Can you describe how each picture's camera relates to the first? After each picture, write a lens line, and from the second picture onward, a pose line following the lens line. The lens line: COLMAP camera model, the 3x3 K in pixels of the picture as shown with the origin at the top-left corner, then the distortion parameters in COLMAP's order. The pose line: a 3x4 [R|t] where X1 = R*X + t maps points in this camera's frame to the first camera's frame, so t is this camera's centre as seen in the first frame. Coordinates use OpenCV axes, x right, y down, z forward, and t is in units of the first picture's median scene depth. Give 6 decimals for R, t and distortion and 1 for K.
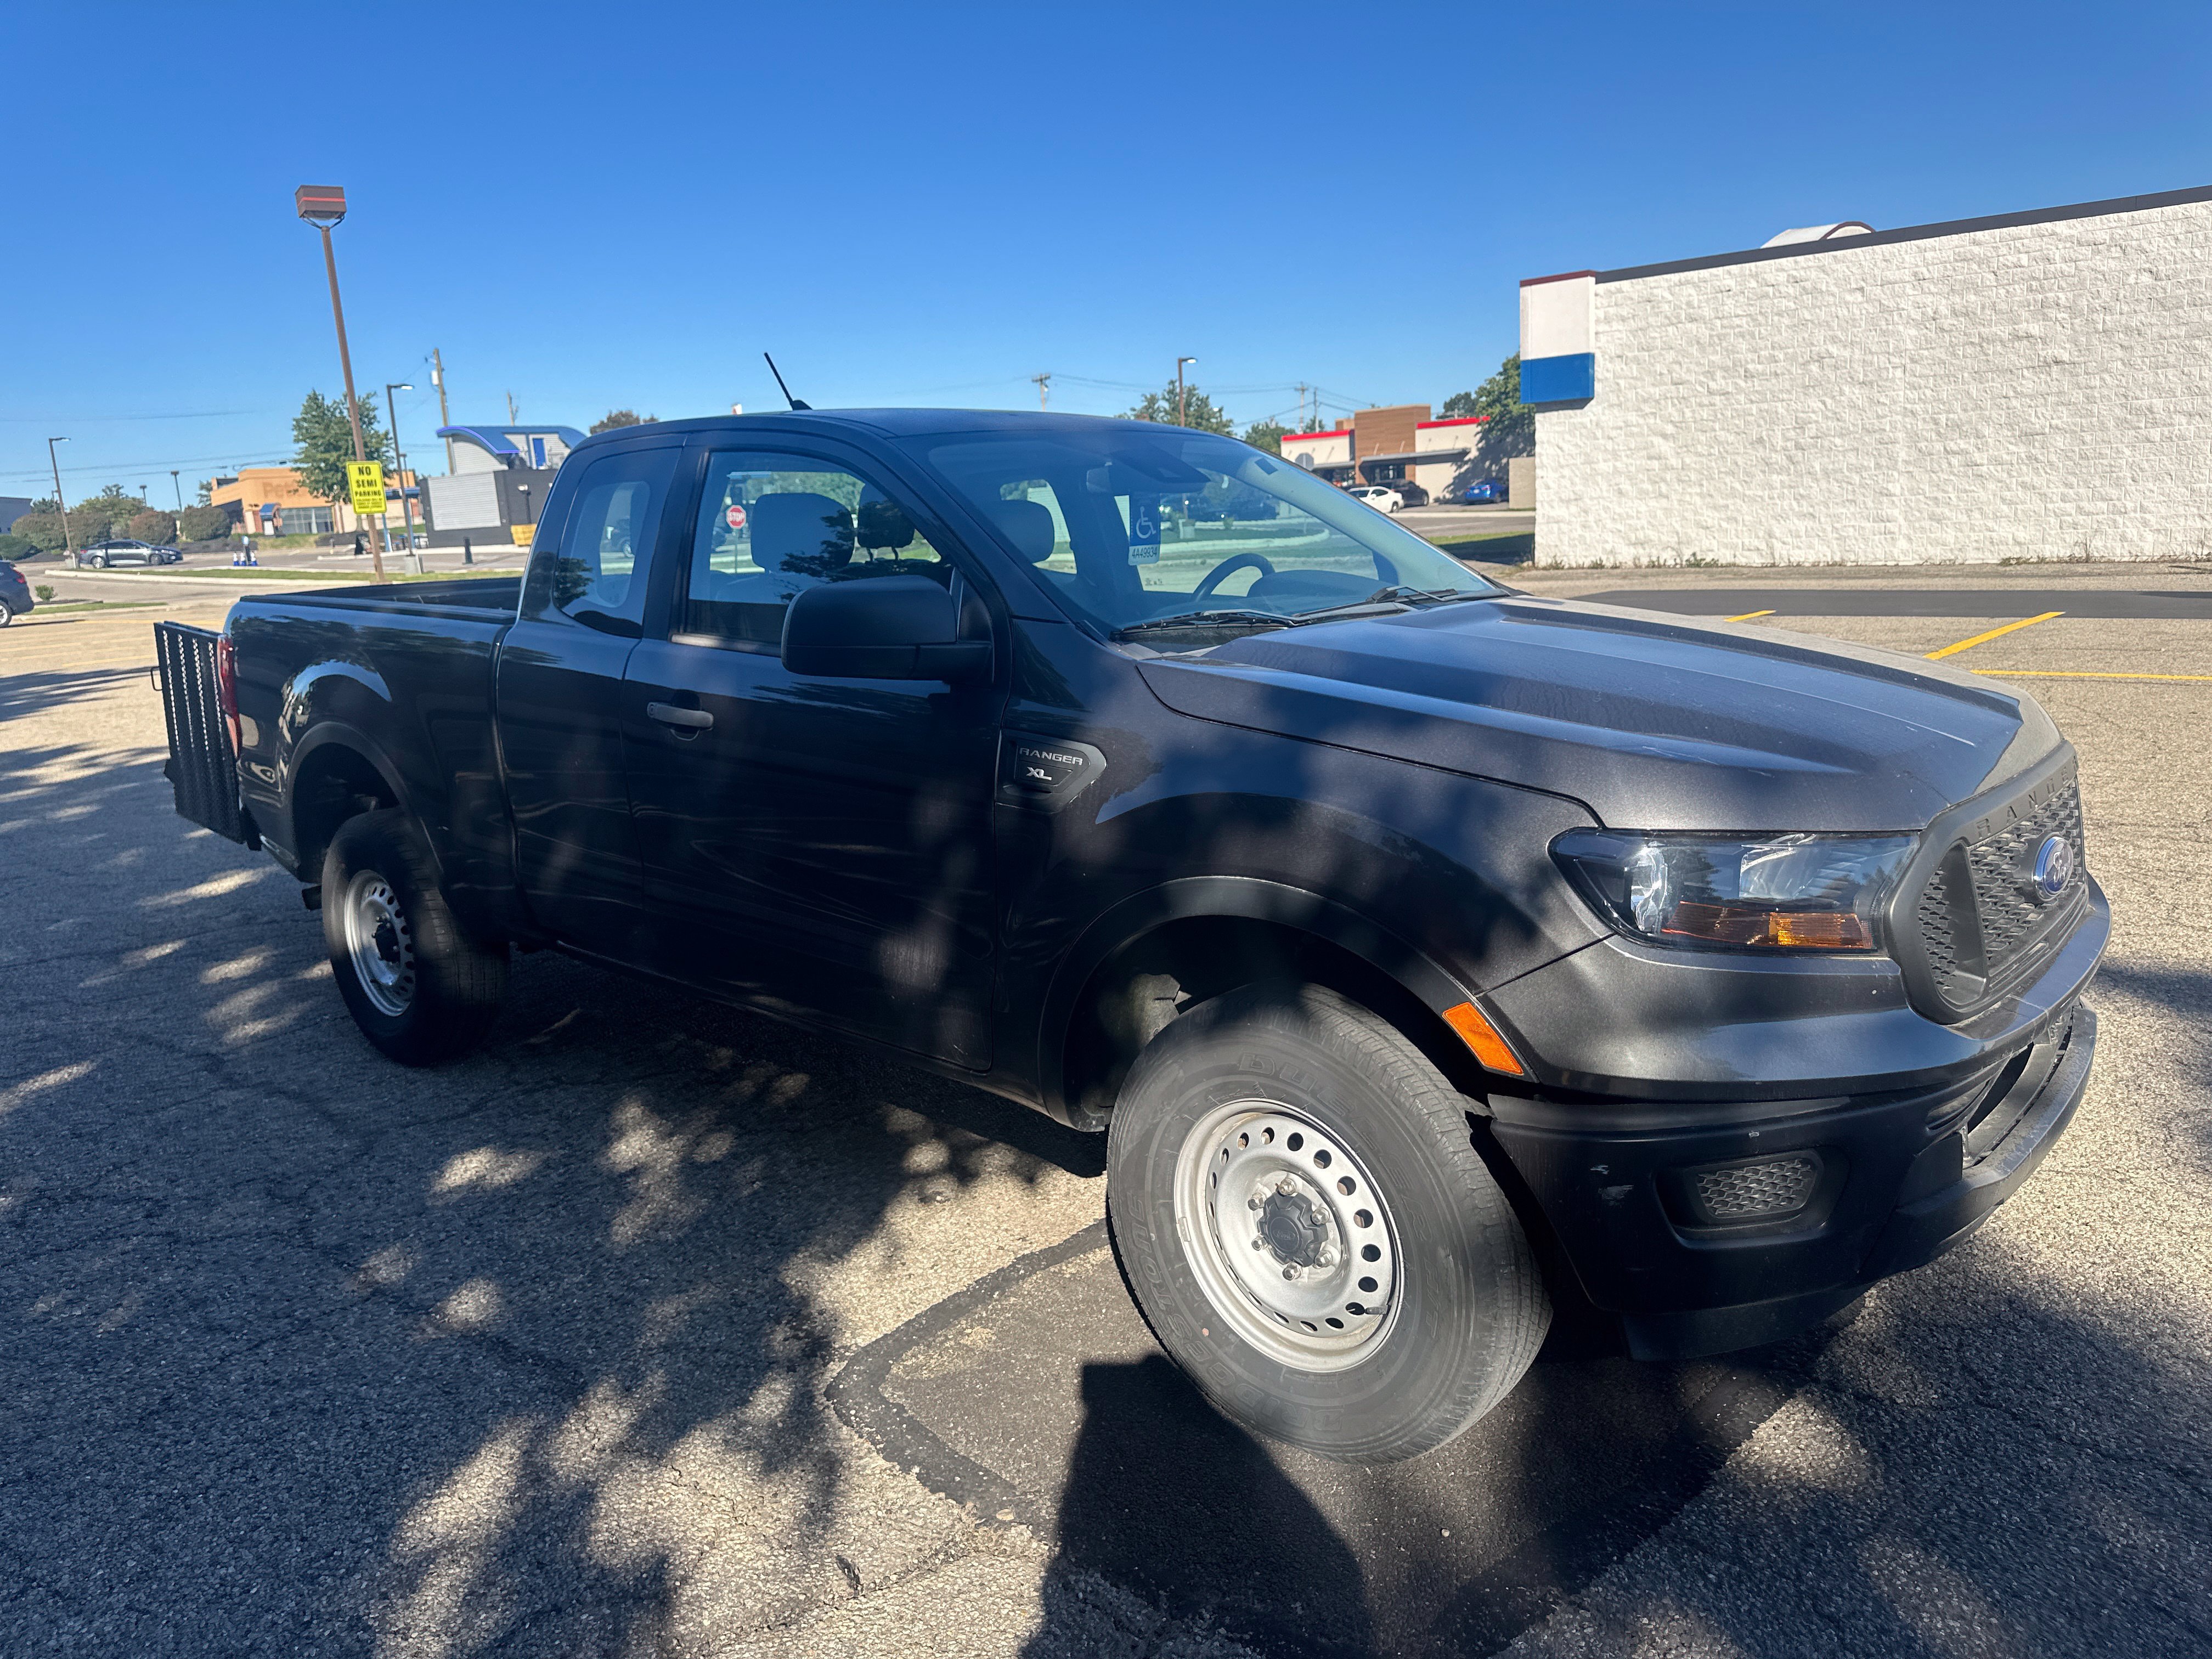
lens RADIAL K [[1560.0, 0, 1093.8], [0, 1560.0, 834.2], [0, 0, 1]] dist [0.019778, -0.026478]
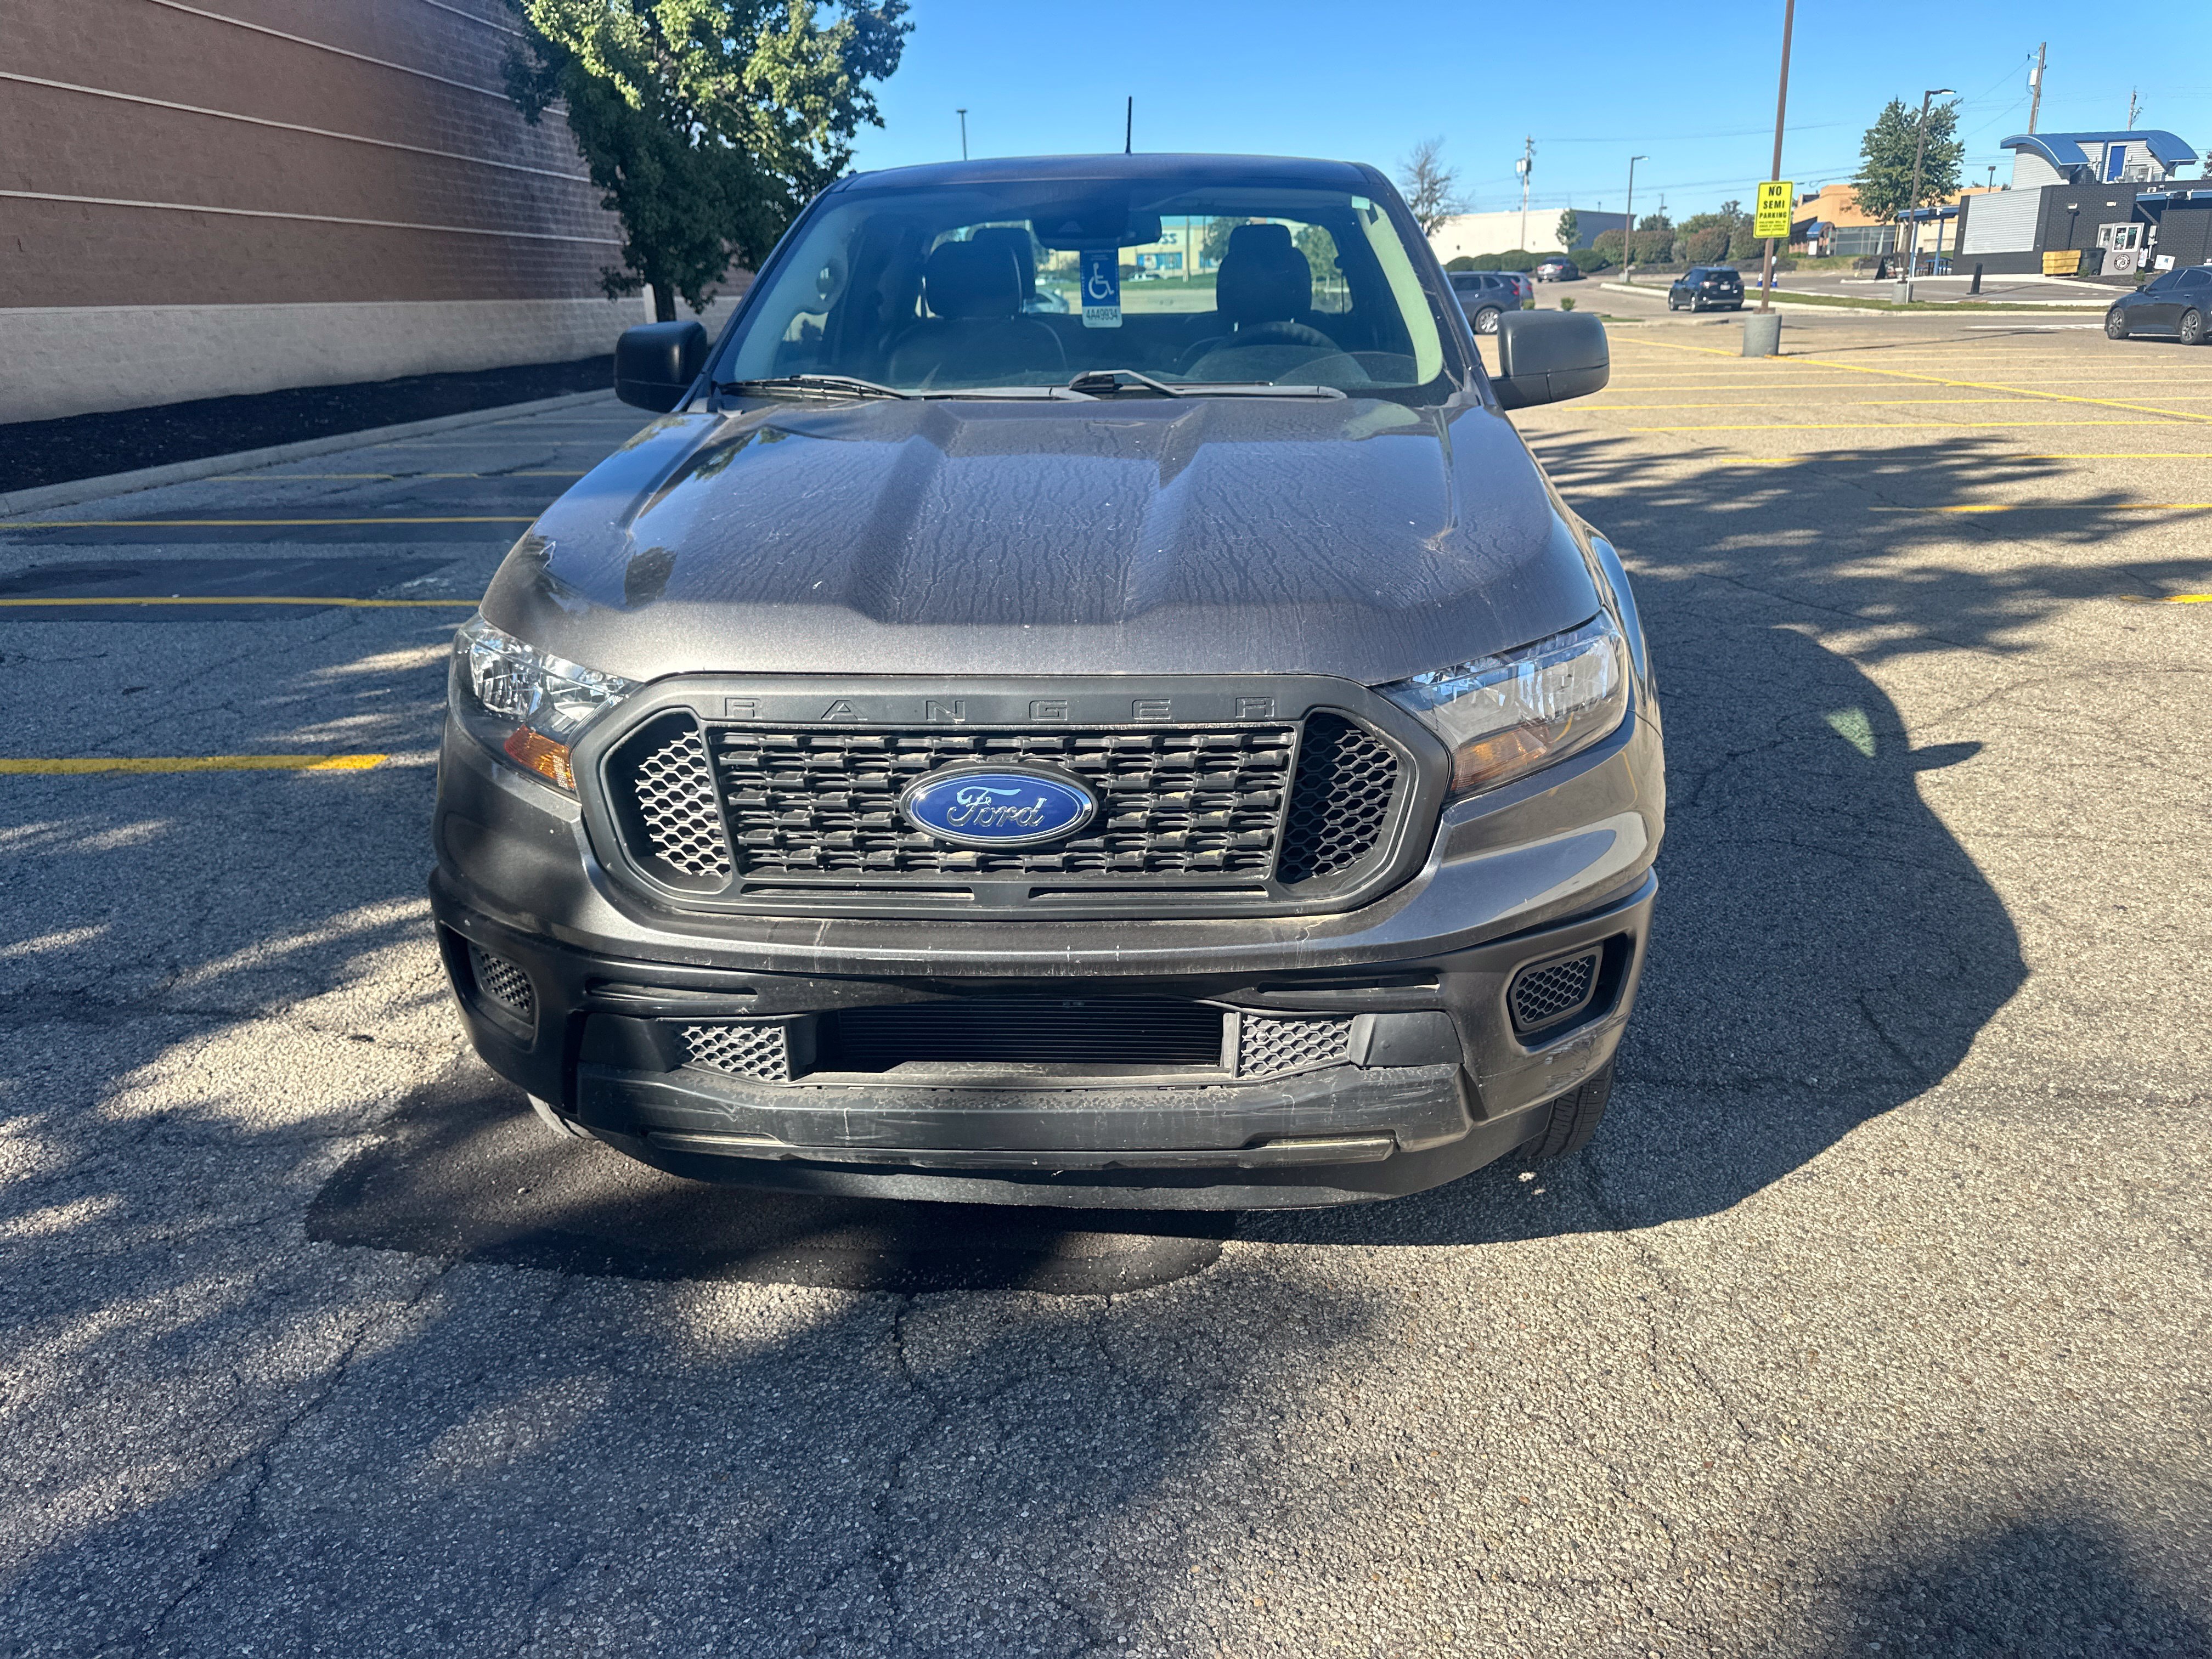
lens RADIAL K [[1560.0, 0, 1113.8], [0, 1560.0, 826.0], [0, 0, 1]] dist [0.019778, -0.026478]
pose [[0.624945, 0.289604, -0.724964, 0.805535], [-0.170312, 0.956854, 0.235423, -0.104991], [0.761864, -0.023656, 0.647304, 0.371571]]
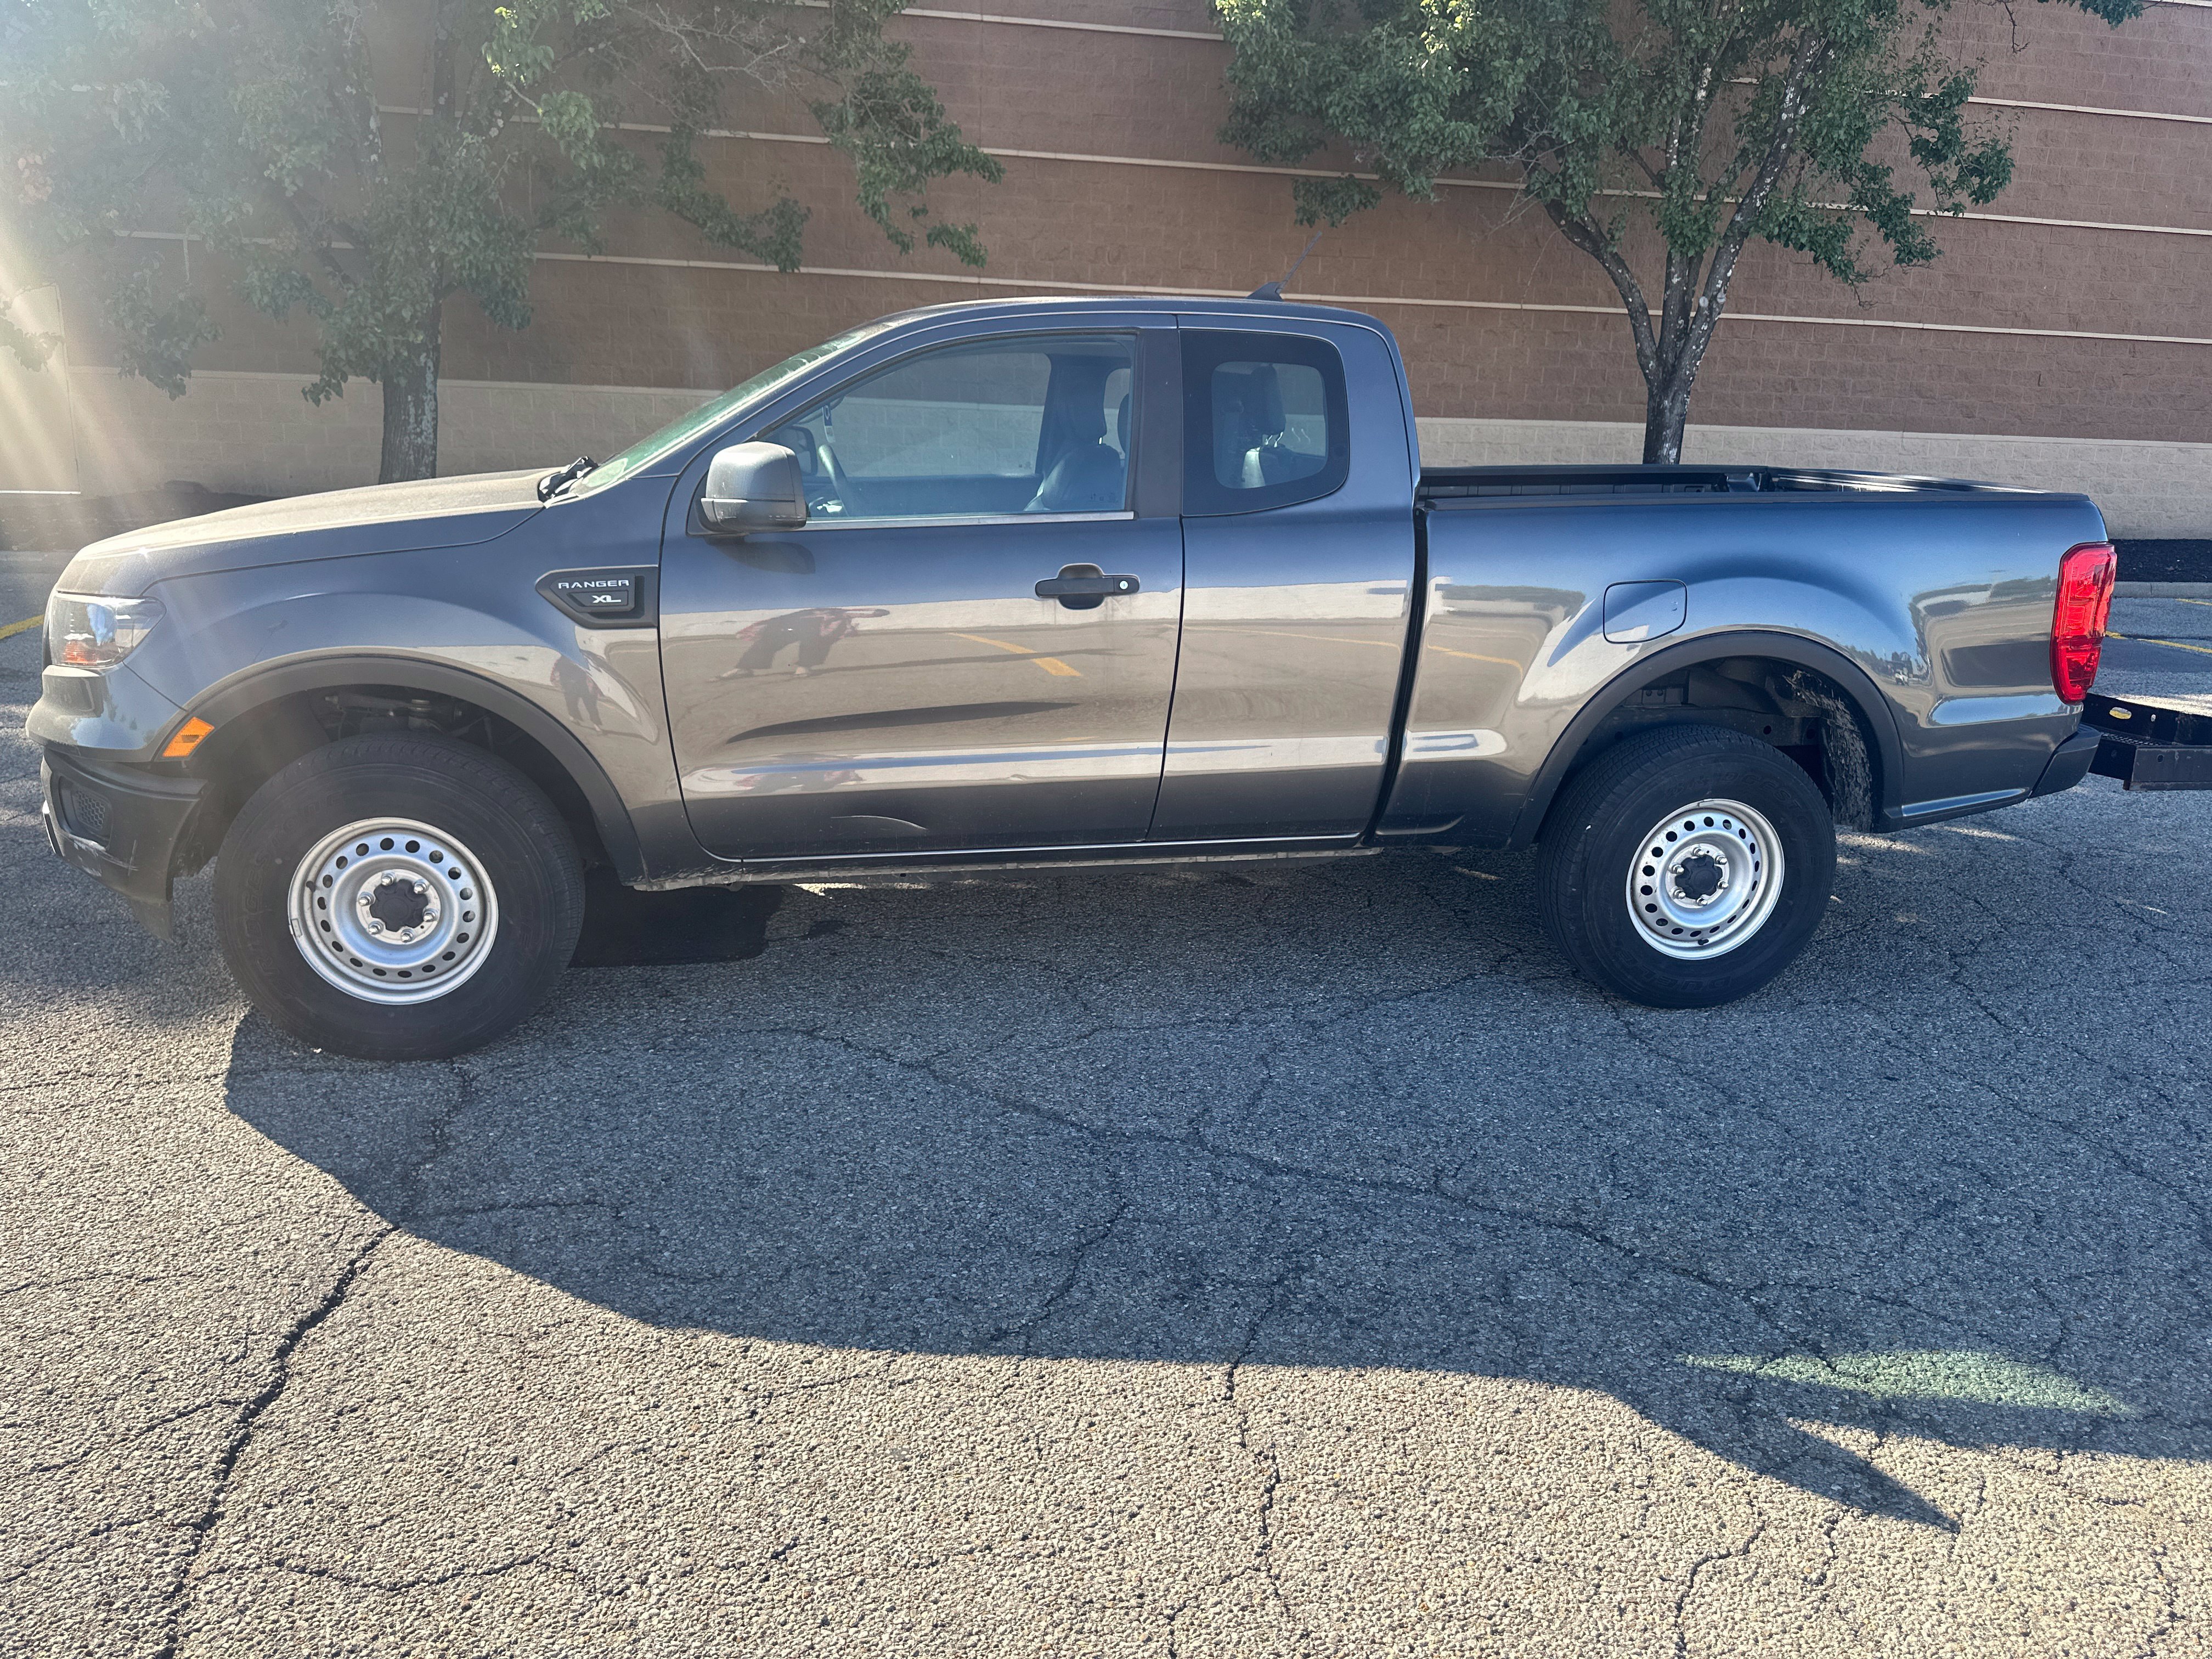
lens RADIAL K [[1560.0, 0, 1115.1], [0, 1560.0, 831.2], [0, 0, 1]] dist [0.019778, -0.026478]
pose [[-0.610444, 0.237295, -0.755678, 0.846482], [-0.162967, 0.896026, 0.413013, -0.417220], [0.775113, 0.375272, -0.508302, 1.814512]]
